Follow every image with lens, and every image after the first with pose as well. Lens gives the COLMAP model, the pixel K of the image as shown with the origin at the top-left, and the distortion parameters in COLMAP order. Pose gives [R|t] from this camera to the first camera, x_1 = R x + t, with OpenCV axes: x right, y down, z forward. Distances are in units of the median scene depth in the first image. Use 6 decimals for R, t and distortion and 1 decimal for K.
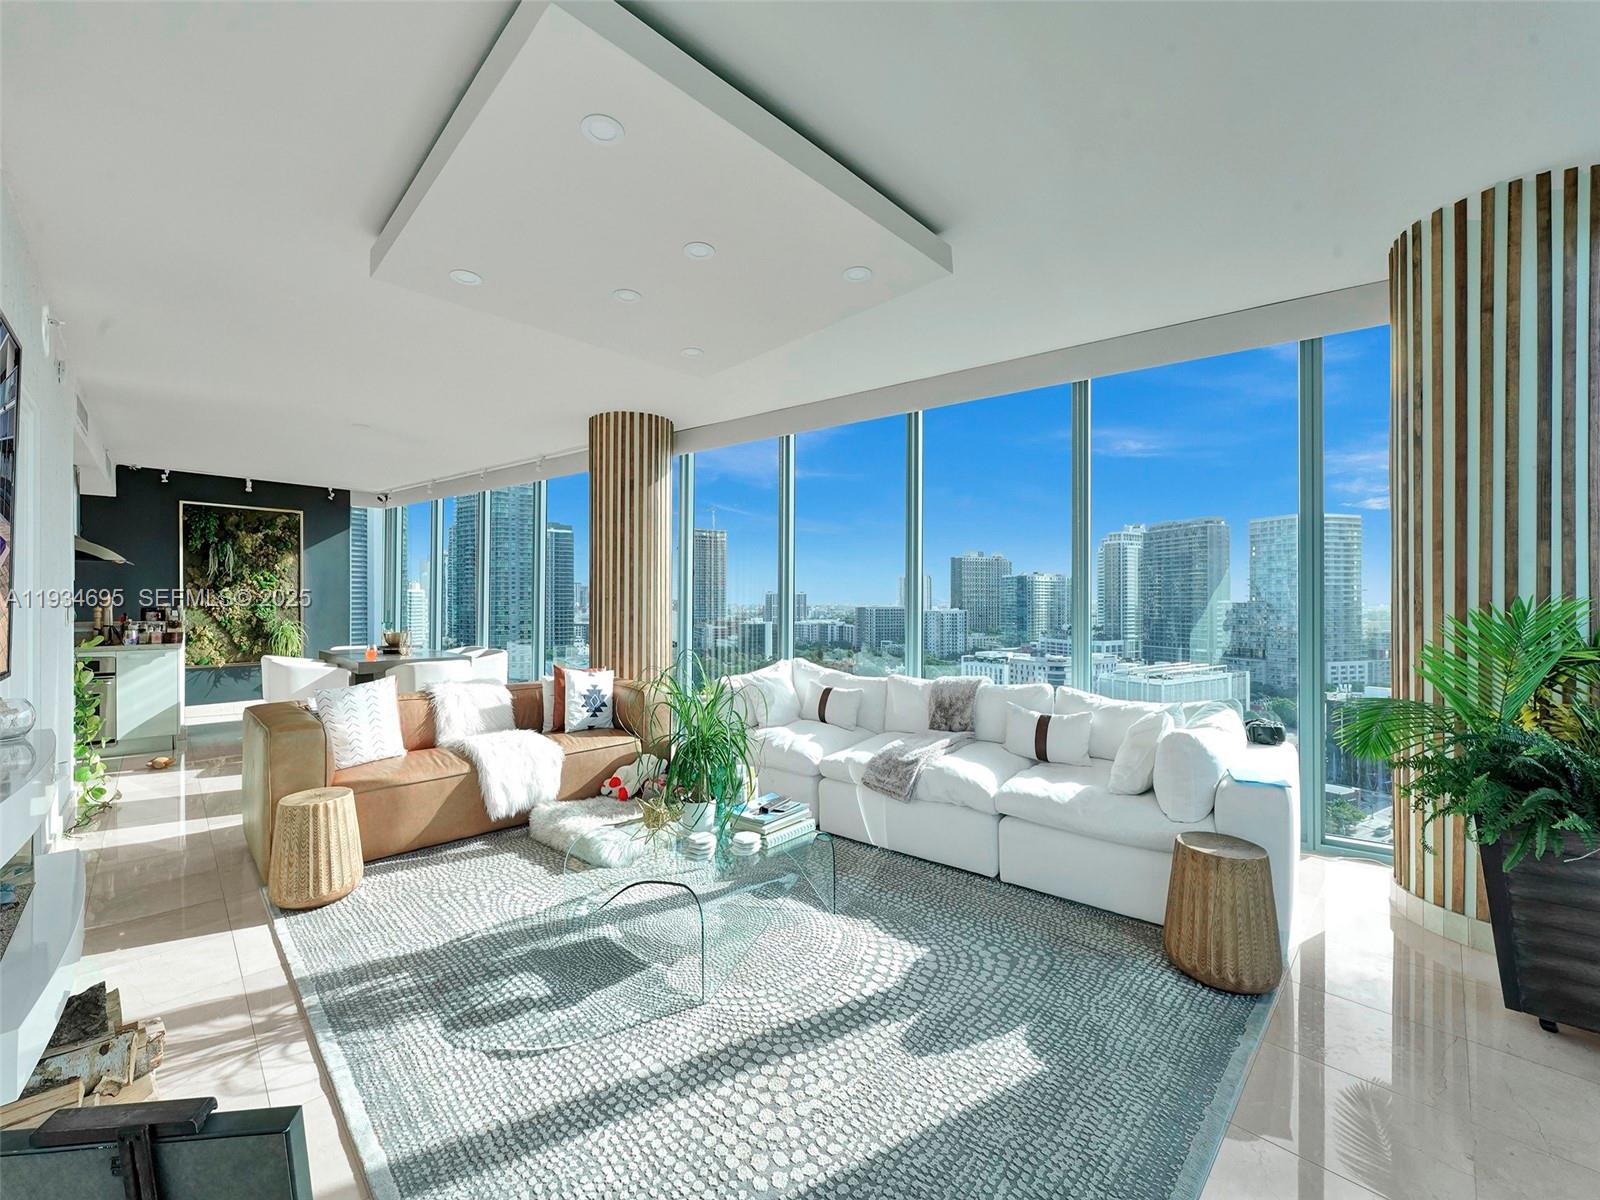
lens RADIAL K [[641.7, 0, 796.4], [0, 641.7, 600.5], [0, 0, 1]] dist [-0.003592, -0.000733]
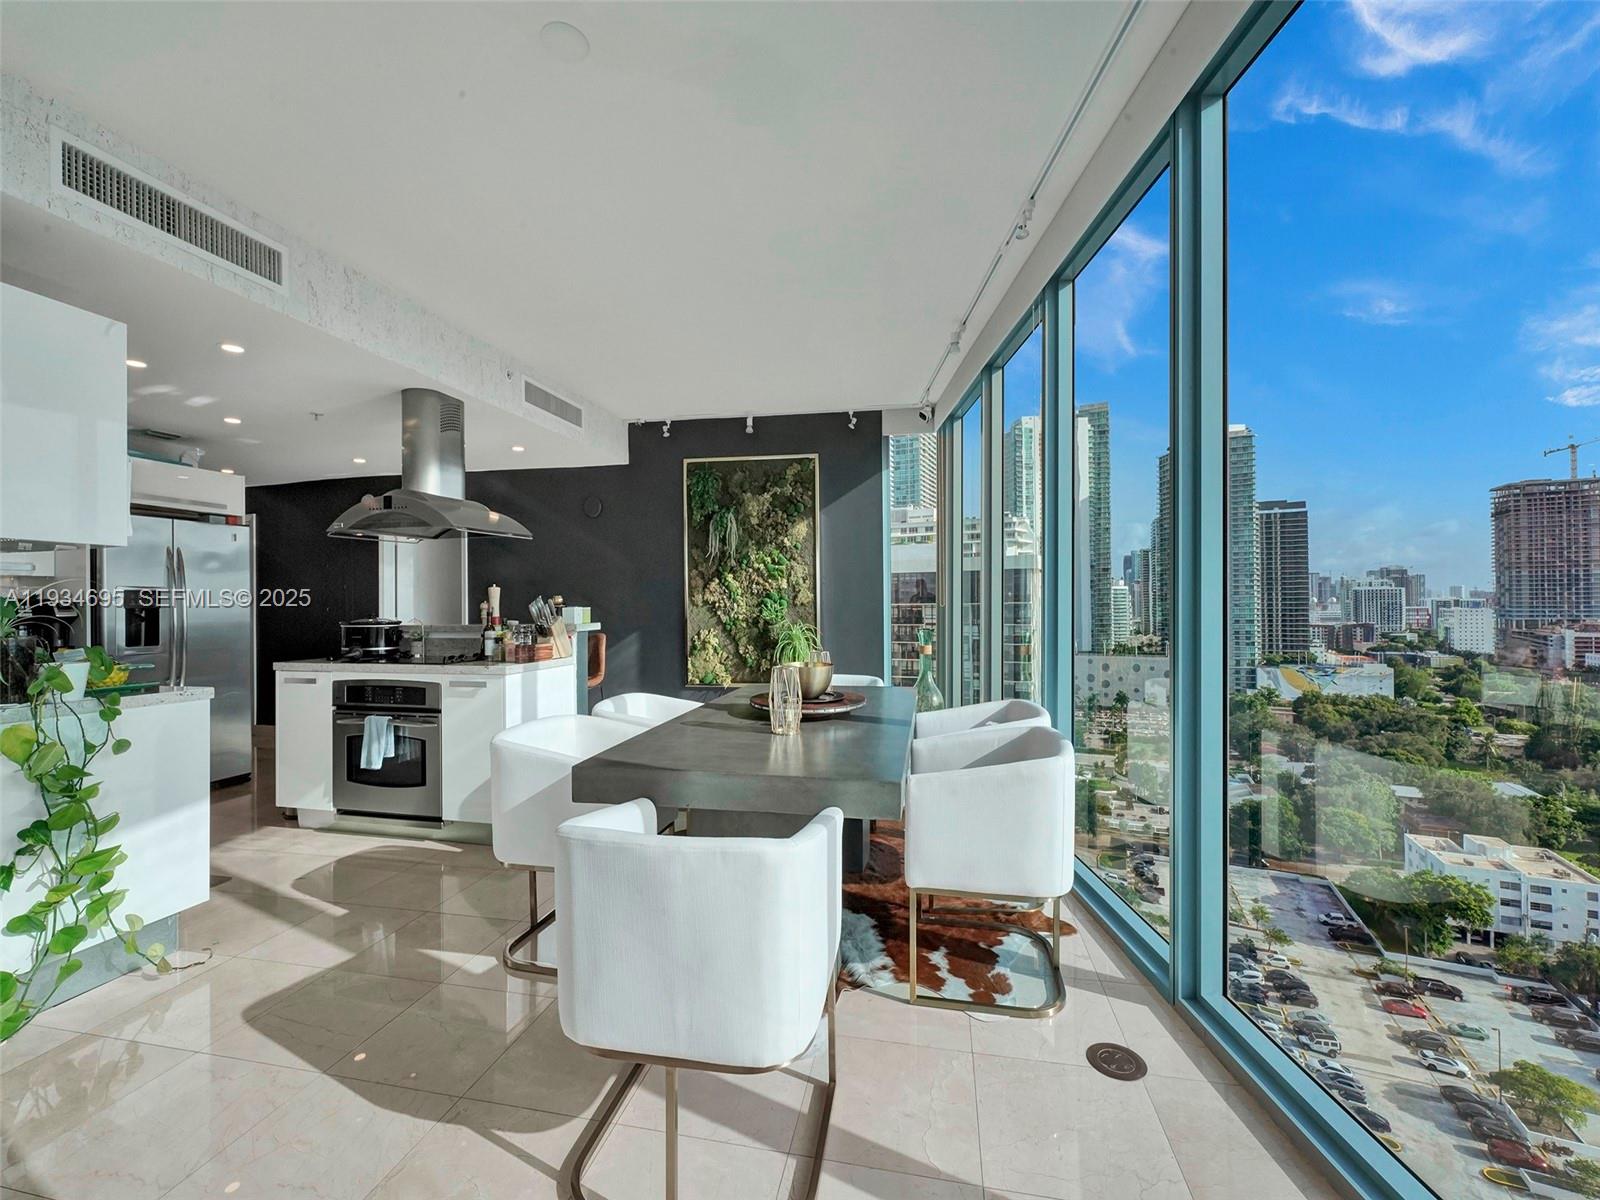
lens RADIAL K [[641.7, 0, 804.2], [0, 641.7, 595.7], [0, 0, 1]] dist [-0.003592, -0.000733]
pose [[0.537702, -0.016174, -0.842980, -0.249773], [0.013450, 0.999853, -0.010605, 0.011137], [0.843028, -0.005636, 0.537841, 0.679093]]
